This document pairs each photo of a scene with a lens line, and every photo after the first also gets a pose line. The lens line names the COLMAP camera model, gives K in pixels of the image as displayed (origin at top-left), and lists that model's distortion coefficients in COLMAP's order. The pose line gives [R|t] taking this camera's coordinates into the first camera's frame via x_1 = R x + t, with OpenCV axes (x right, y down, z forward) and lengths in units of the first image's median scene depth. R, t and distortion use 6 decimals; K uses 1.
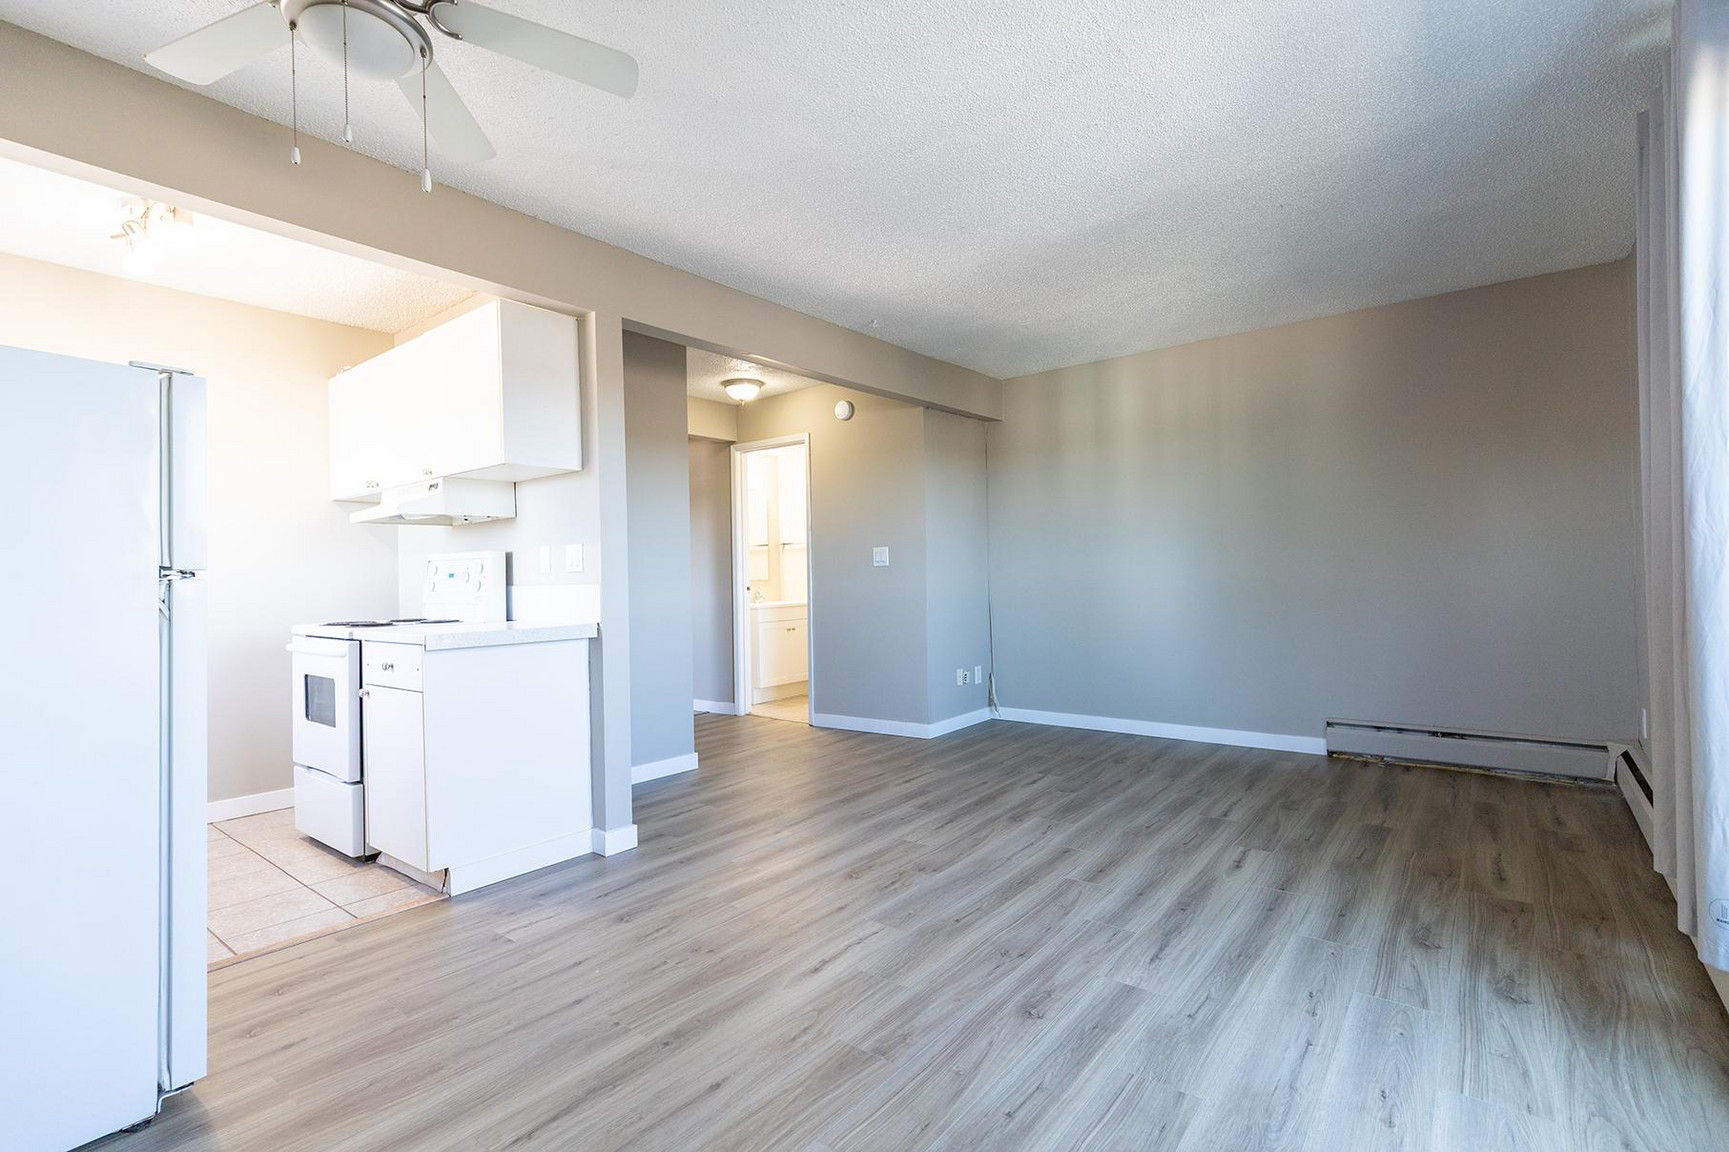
lens RADIAL K [[783.7, 0, 854.7], [0, 783.7, 577.9], [0, 0, 1]] dist [0.006229, 0.000726]
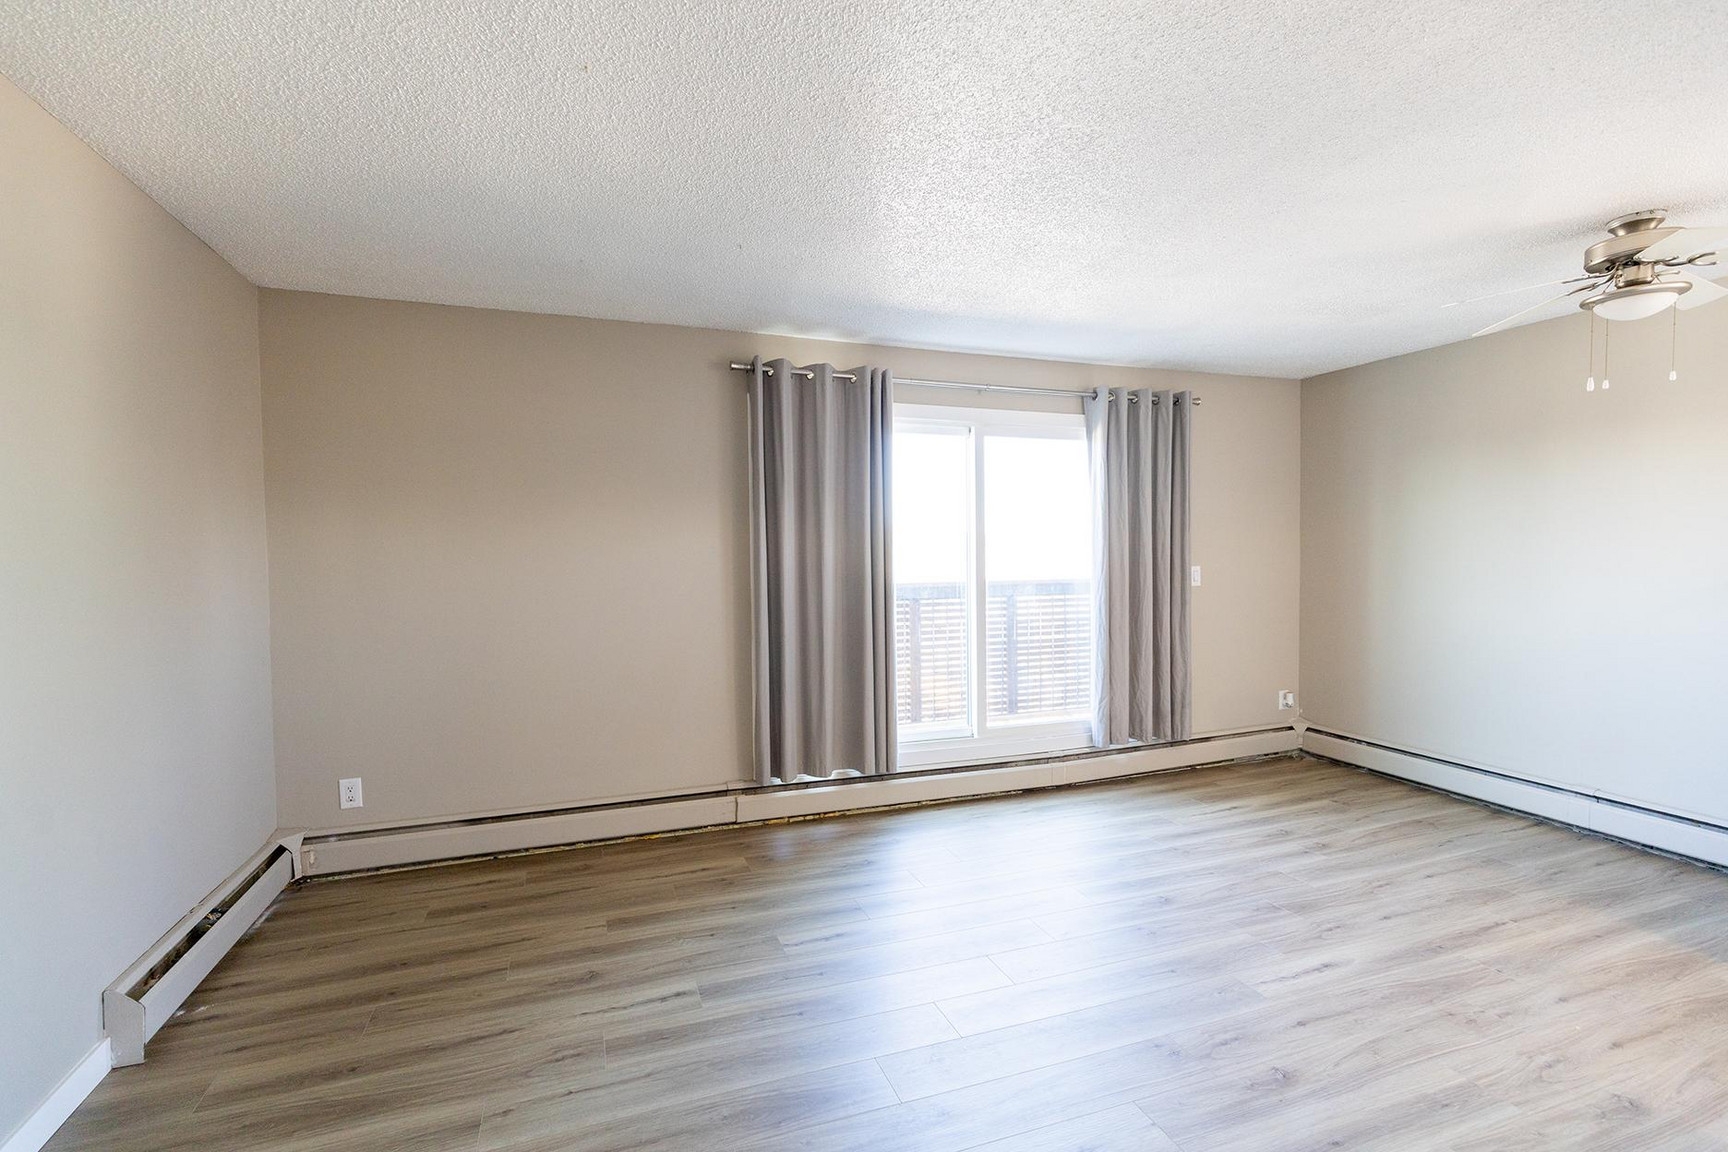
lens RADIAL K [[783.2, 0, 864.3], [0, 783.2, 570.9], [0, 0, 1]] dist [0.006229, 0.000726]
pose [[-0.860587, 0.015290, 0.509073, -0.039140], [0.027152, 0.999505, 0.015880, -0.085513], [-0.508579, 0.027488, -0.860577, 1.480256]]
